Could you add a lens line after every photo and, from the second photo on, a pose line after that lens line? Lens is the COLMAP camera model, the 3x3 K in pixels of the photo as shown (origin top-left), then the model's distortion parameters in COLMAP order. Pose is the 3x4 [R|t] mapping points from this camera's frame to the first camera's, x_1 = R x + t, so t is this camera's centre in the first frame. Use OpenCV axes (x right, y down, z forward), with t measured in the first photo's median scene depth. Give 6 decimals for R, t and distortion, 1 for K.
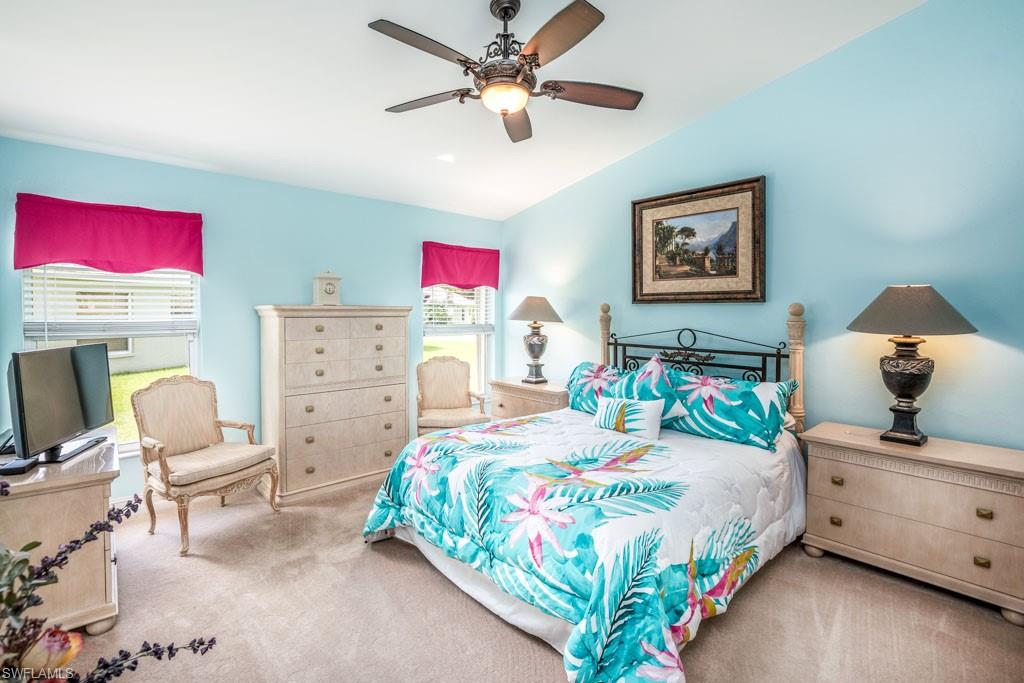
lens RADIAL K [[469.6, 0, 523.7], [0, 469.6, 314.9], [0, 0, 1]] dist [-0.034479, 0.006374]
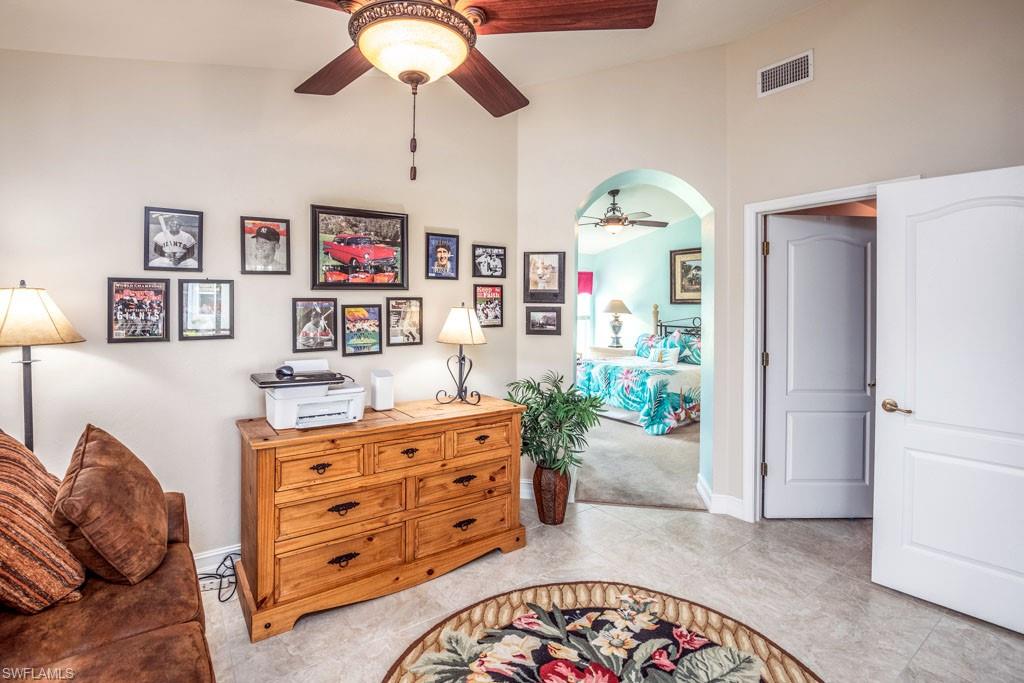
lens RADIAL K [[469.6, 0, 504.2], [0, 469.6, 302.1], [0, 0, 1]] dist [-0.034479, 0.006374]
pose [[0.987431, 0.003765, -0.158006, -0.168110], [-0.005973, 0.999891, -0.013498, -0.004555], [0.157938, 0.014272, 0.987346, -1.242969]]
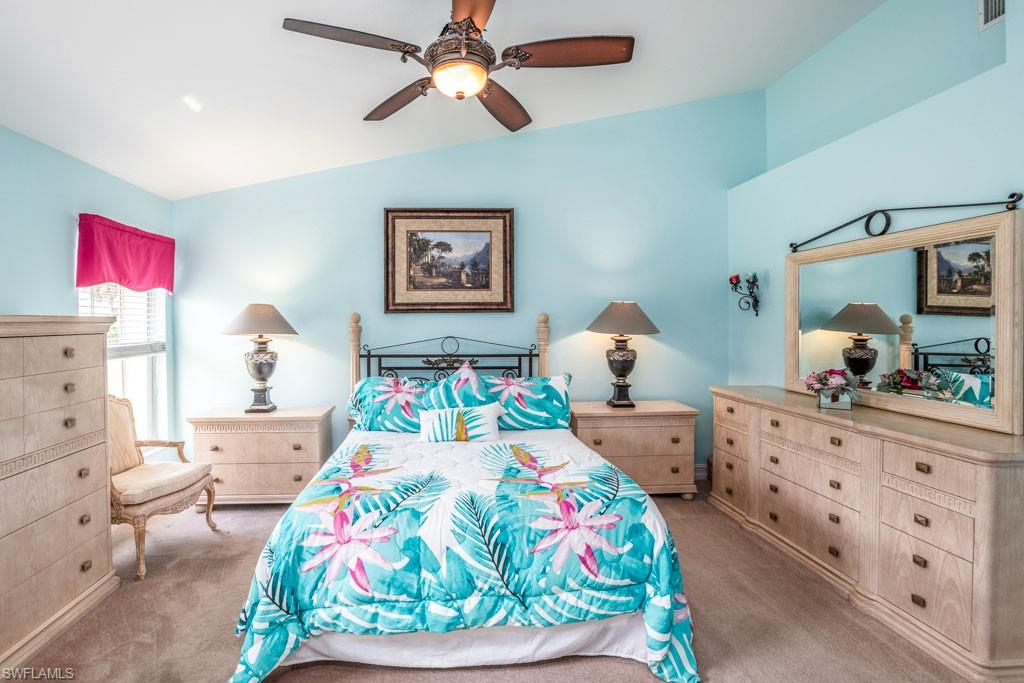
lens RADIAL K [[469.6, 0, 456.8], [0, 469.6, 316.2], [0, 0, 1]] dist [-0.034479, 0.006374]
pose [[0.648807, -0.001915, 0.760951, -0.523600], [0.015420, 0.999825, -0.010631, -0.006515], [-0.760797, 0.018632, 0.648722, 0.326505]]
